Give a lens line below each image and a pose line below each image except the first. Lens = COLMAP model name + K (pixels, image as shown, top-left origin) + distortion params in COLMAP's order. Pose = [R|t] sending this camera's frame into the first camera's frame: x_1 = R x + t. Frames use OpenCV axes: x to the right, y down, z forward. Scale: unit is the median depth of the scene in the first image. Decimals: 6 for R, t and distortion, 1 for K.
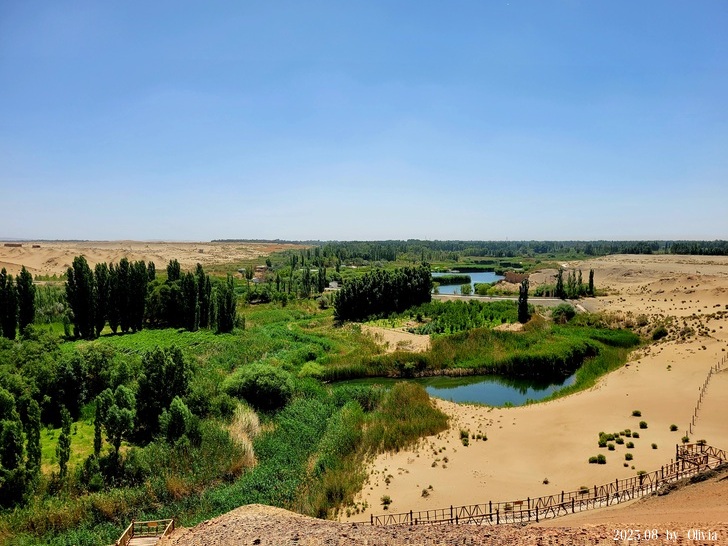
lens RADIAL K [[549.3, 0, 364.0], [0, 549.3, 273.0], [0, 0, 1]] dist [0.043388, -0.036092]
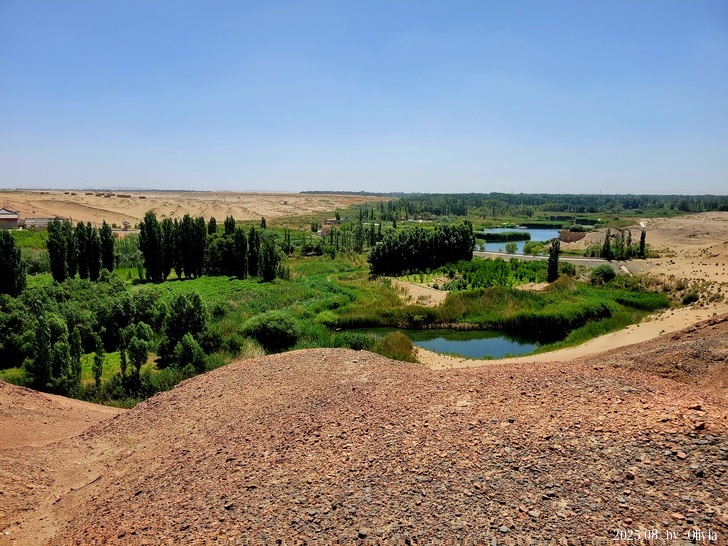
lens RADIAL K [[545.0, 0, 358.0], [0, 545.0, 269.0], [0, 0, 1]] dist [0.048911, -0.036999]
pose [[0.983436, 0.033218, -0.178187, 0.121963], [-0.018308, 0.996240, 0.084675, -0.015492], [0.180330, -0.080010, 0.980347, -0.063411]]
